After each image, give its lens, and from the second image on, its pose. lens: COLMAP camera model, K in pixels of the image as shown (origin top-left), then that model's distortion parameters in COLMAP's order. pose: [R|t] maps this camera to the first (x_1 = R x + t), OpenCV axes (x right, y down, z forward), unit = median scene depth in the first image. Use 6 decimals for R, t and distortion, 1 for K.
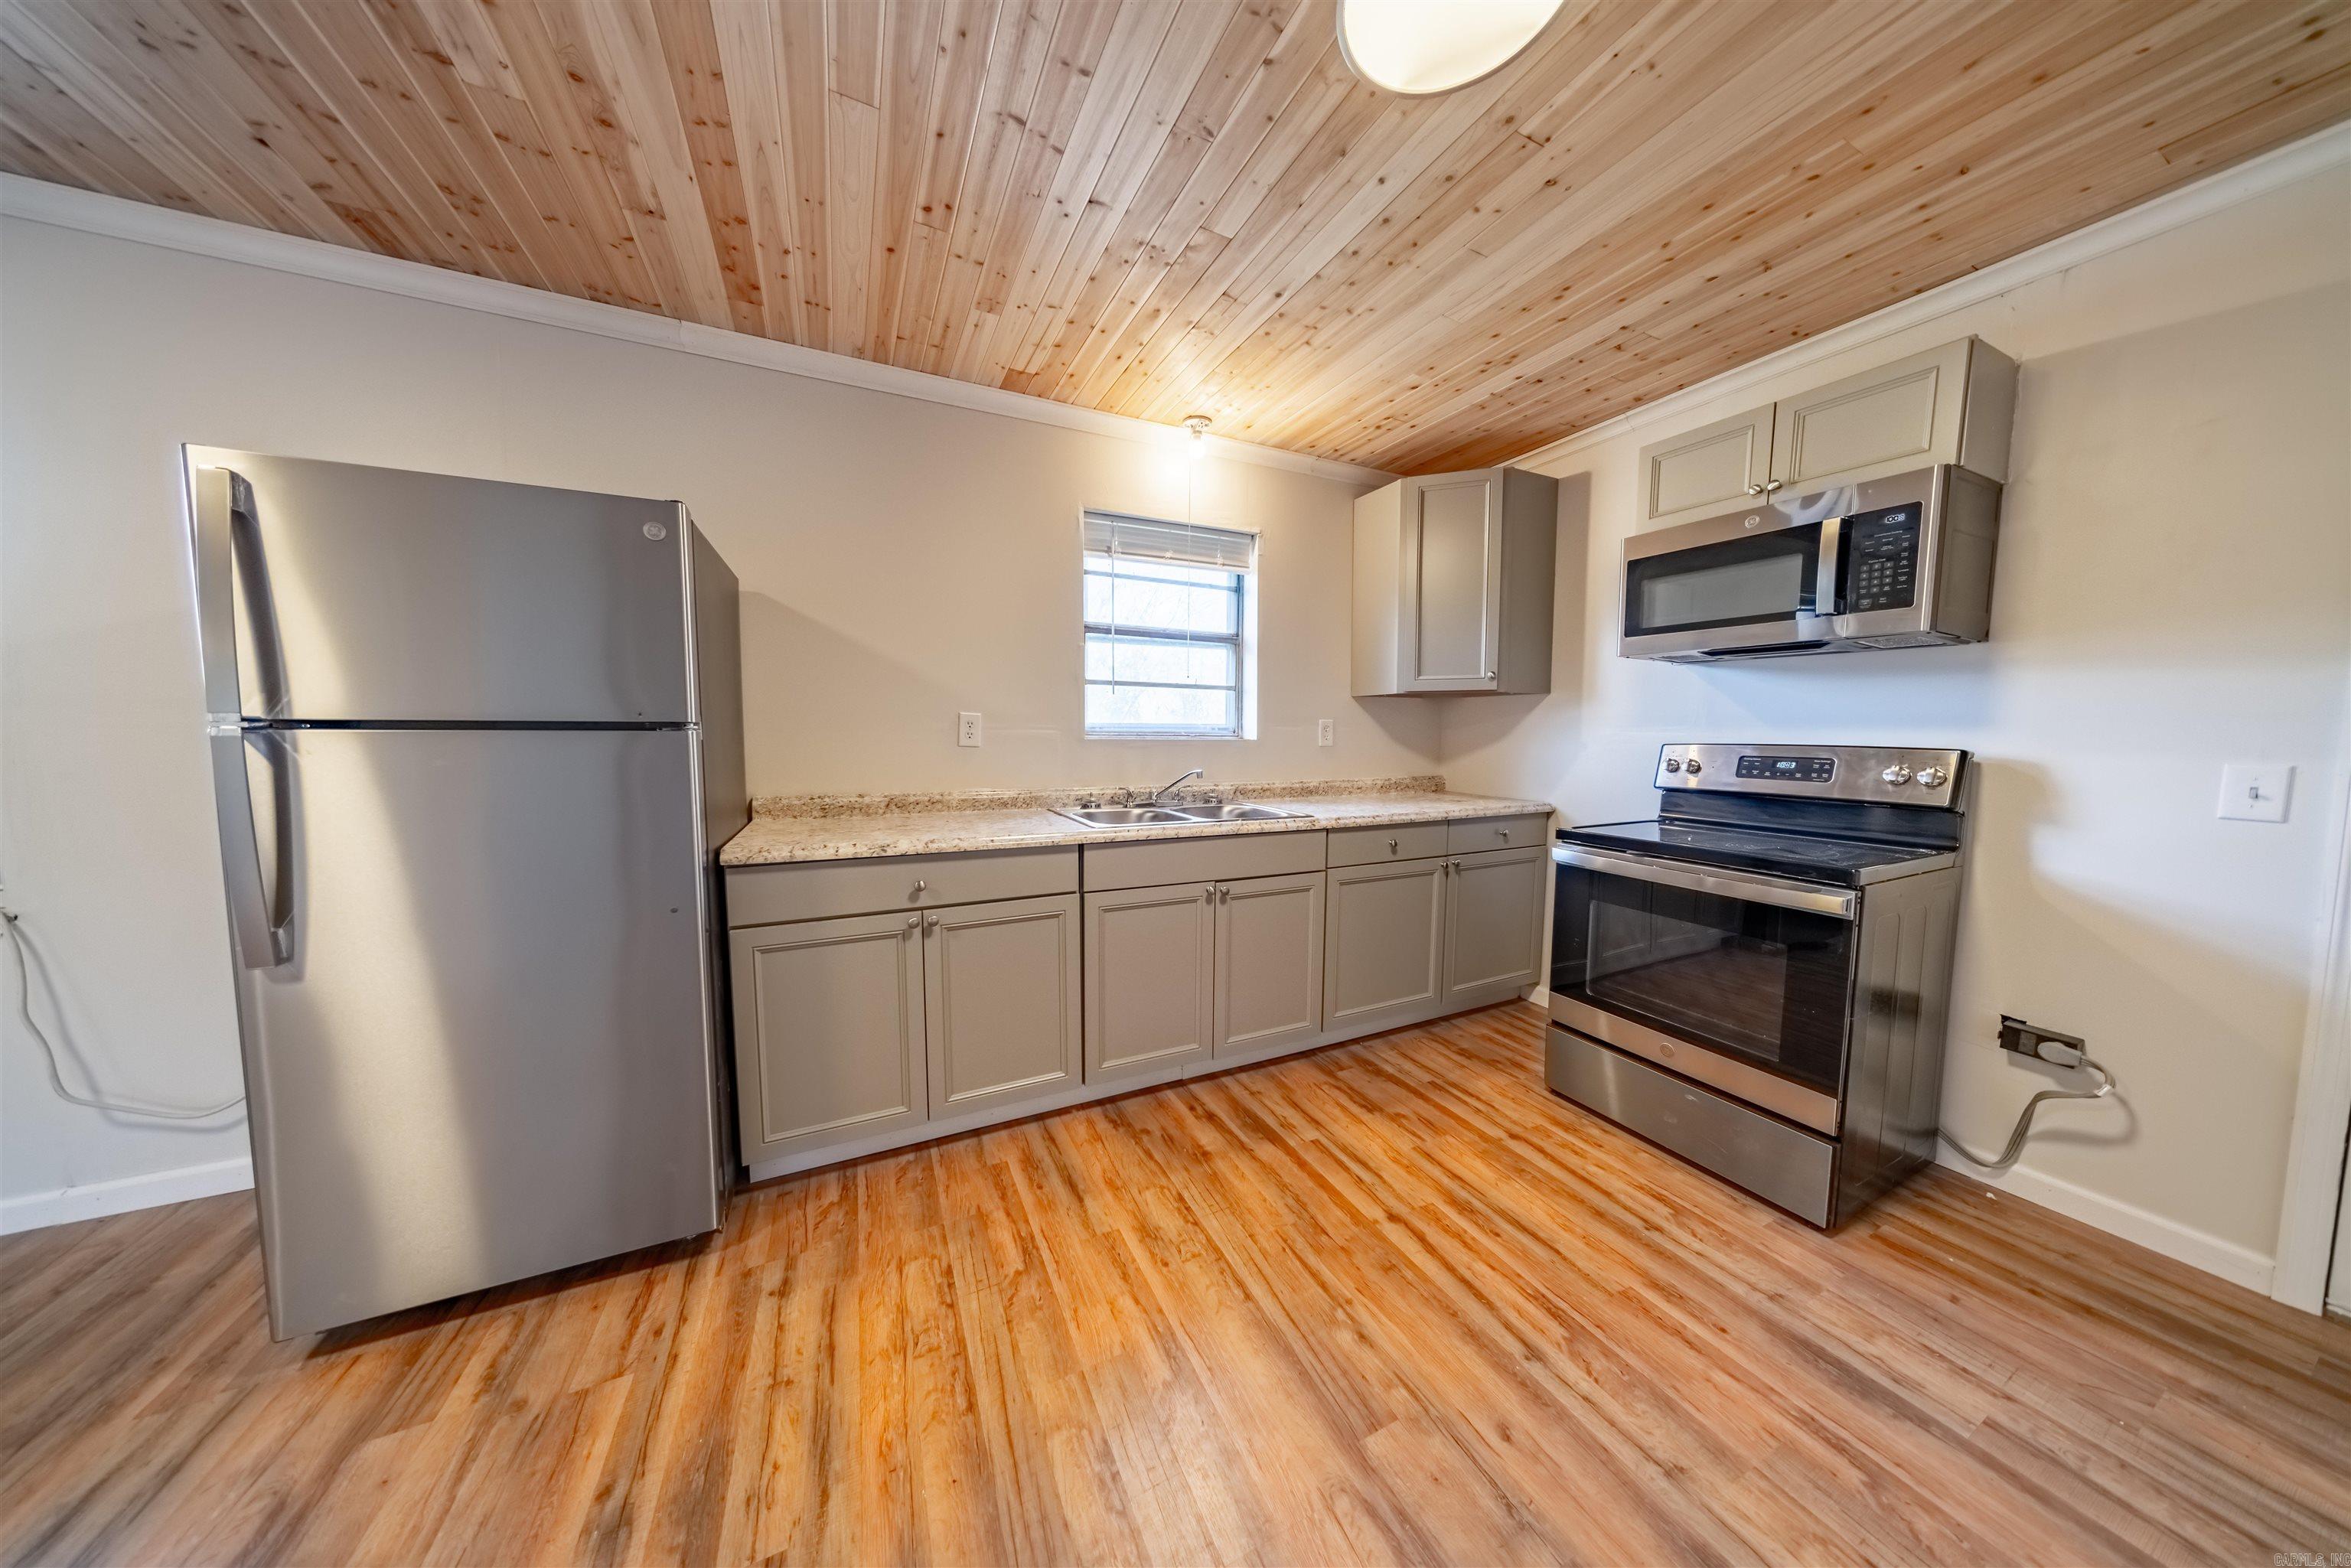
lens RADIAL K [[676.2, 0, 1168.8], [0, 676.2, 781.1], [0, 0, 1]] dist [-0.014976, 0.004402]
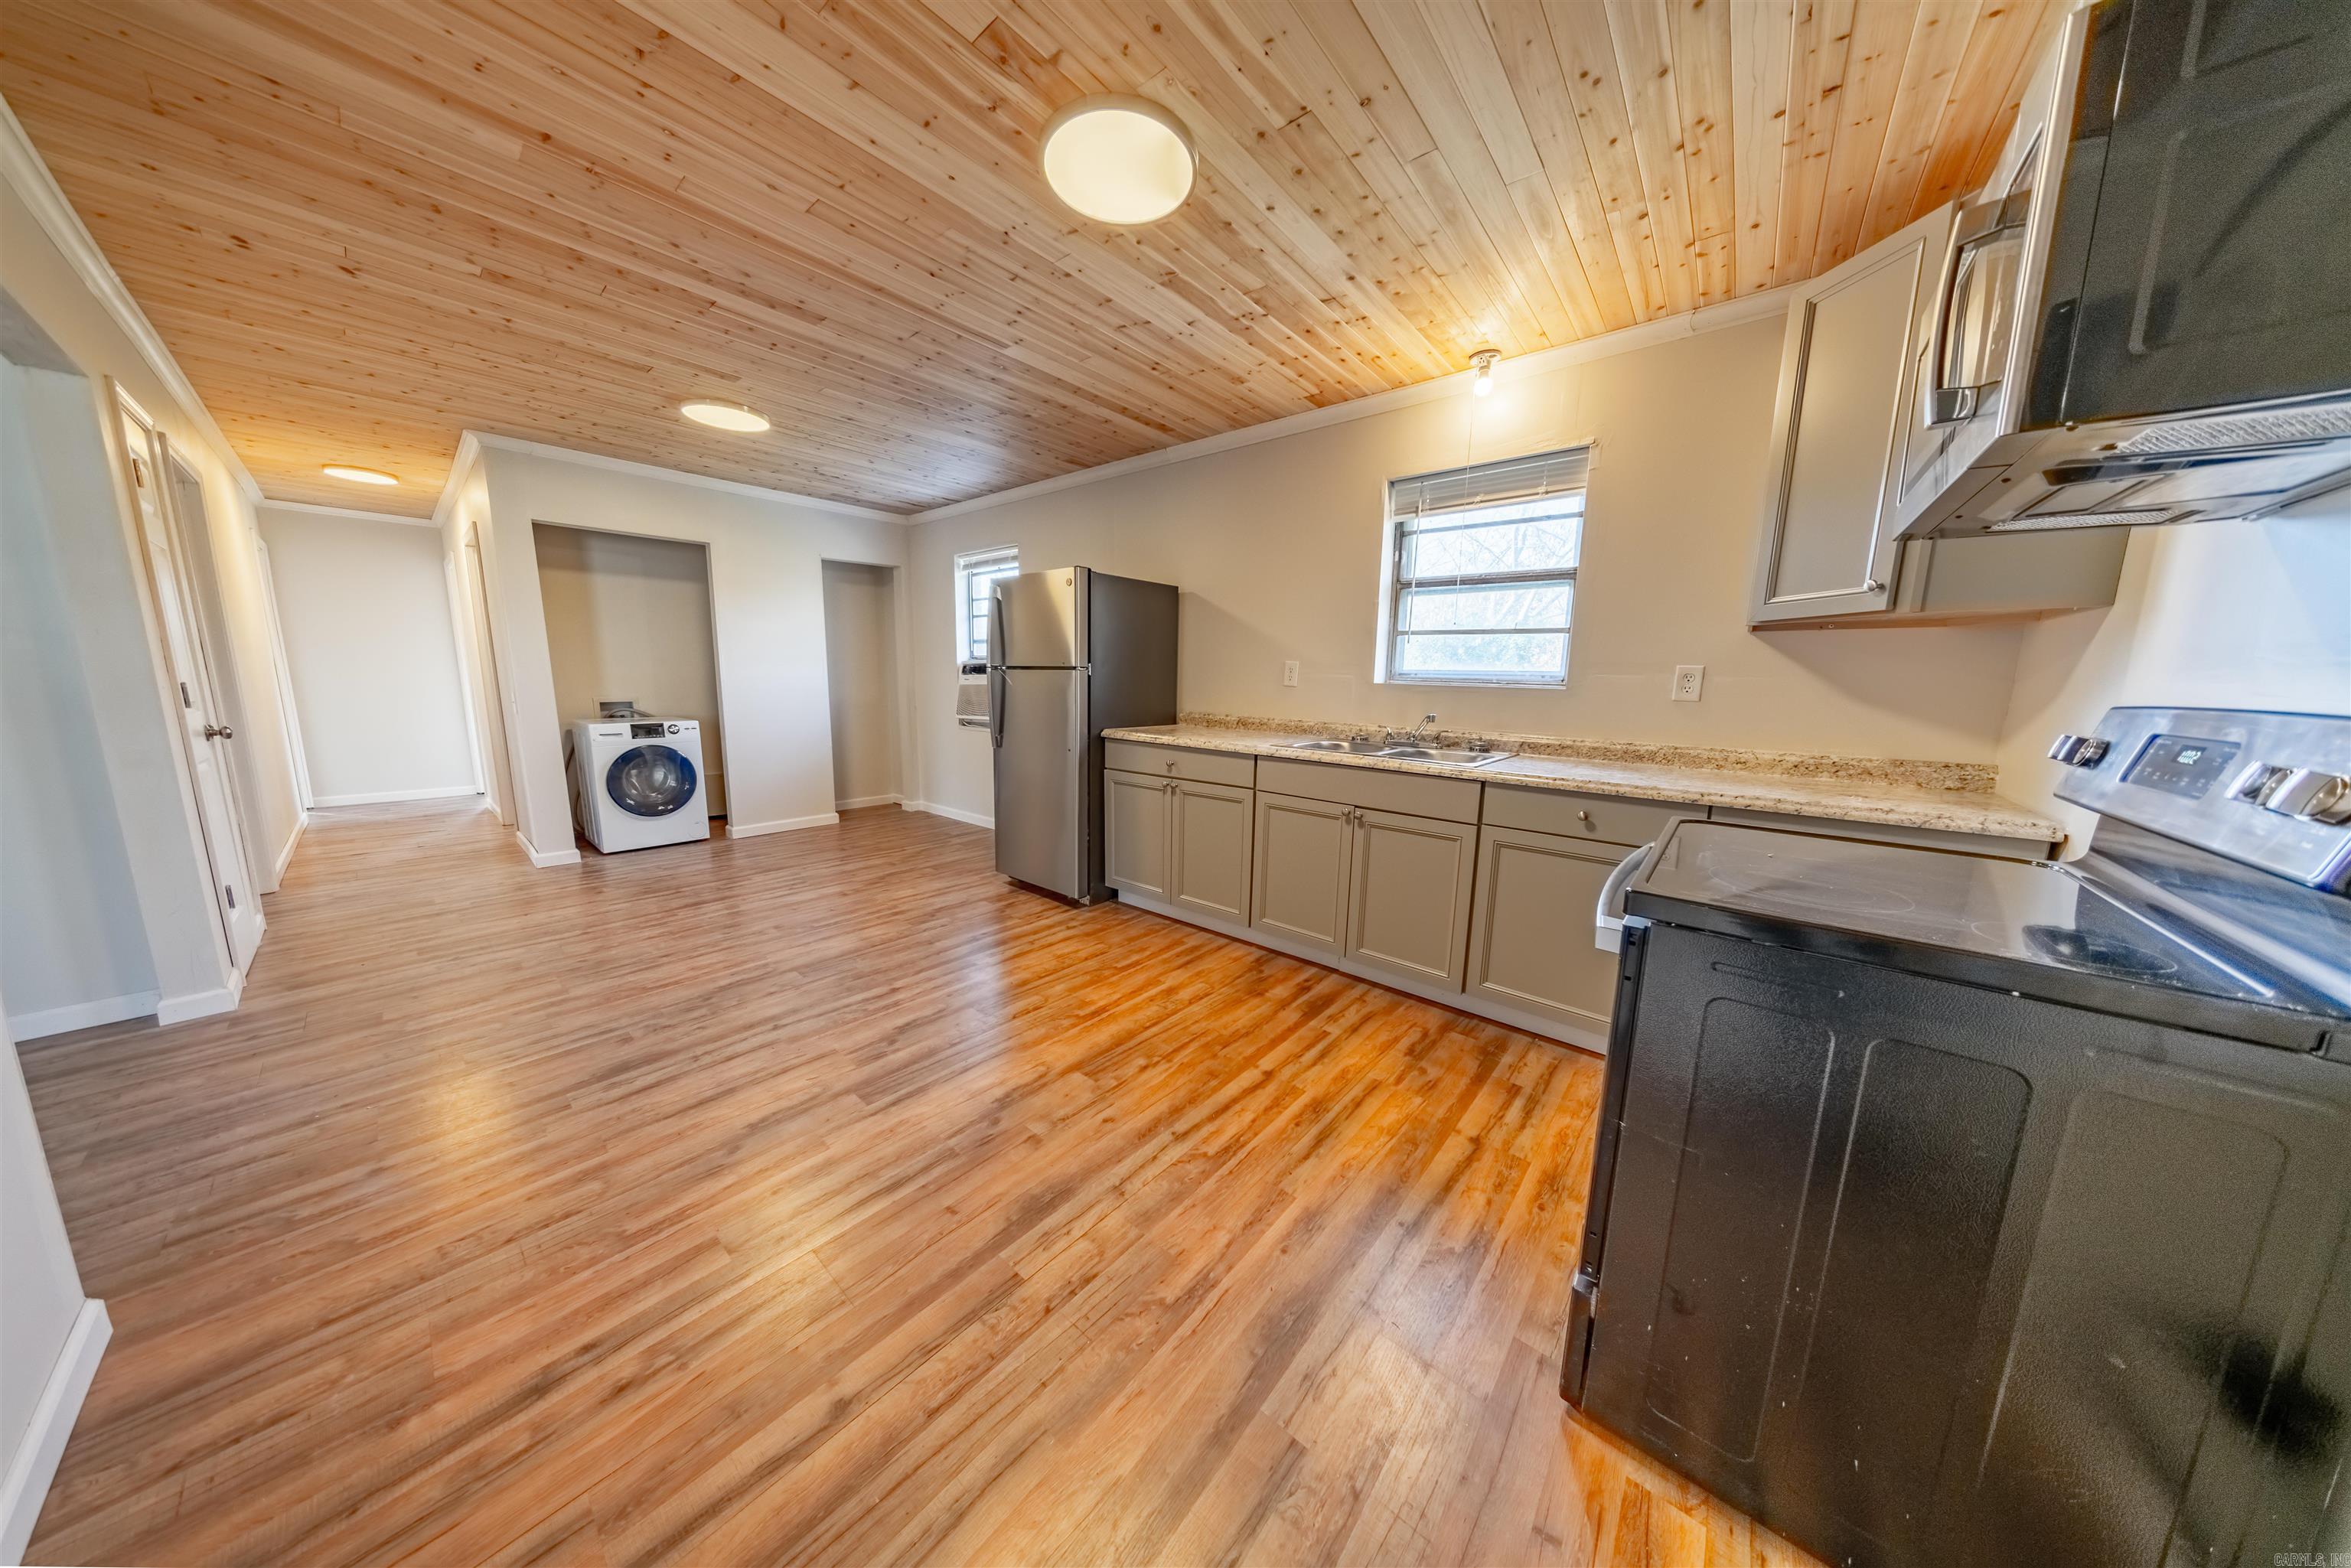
lens RADIAL K [[676.2, 0, 1168.8], [0, 676.2, 781.1], [0, 0, 1]] dist [-0.014976, 0.004402]
pose [[0.409589, 0.144403, -0.900769, 1.086471], [-0.086838, 0.989081, 0.119074, -0.003541], [0.908128, 0.029450, 0.417656, 0.261955]]
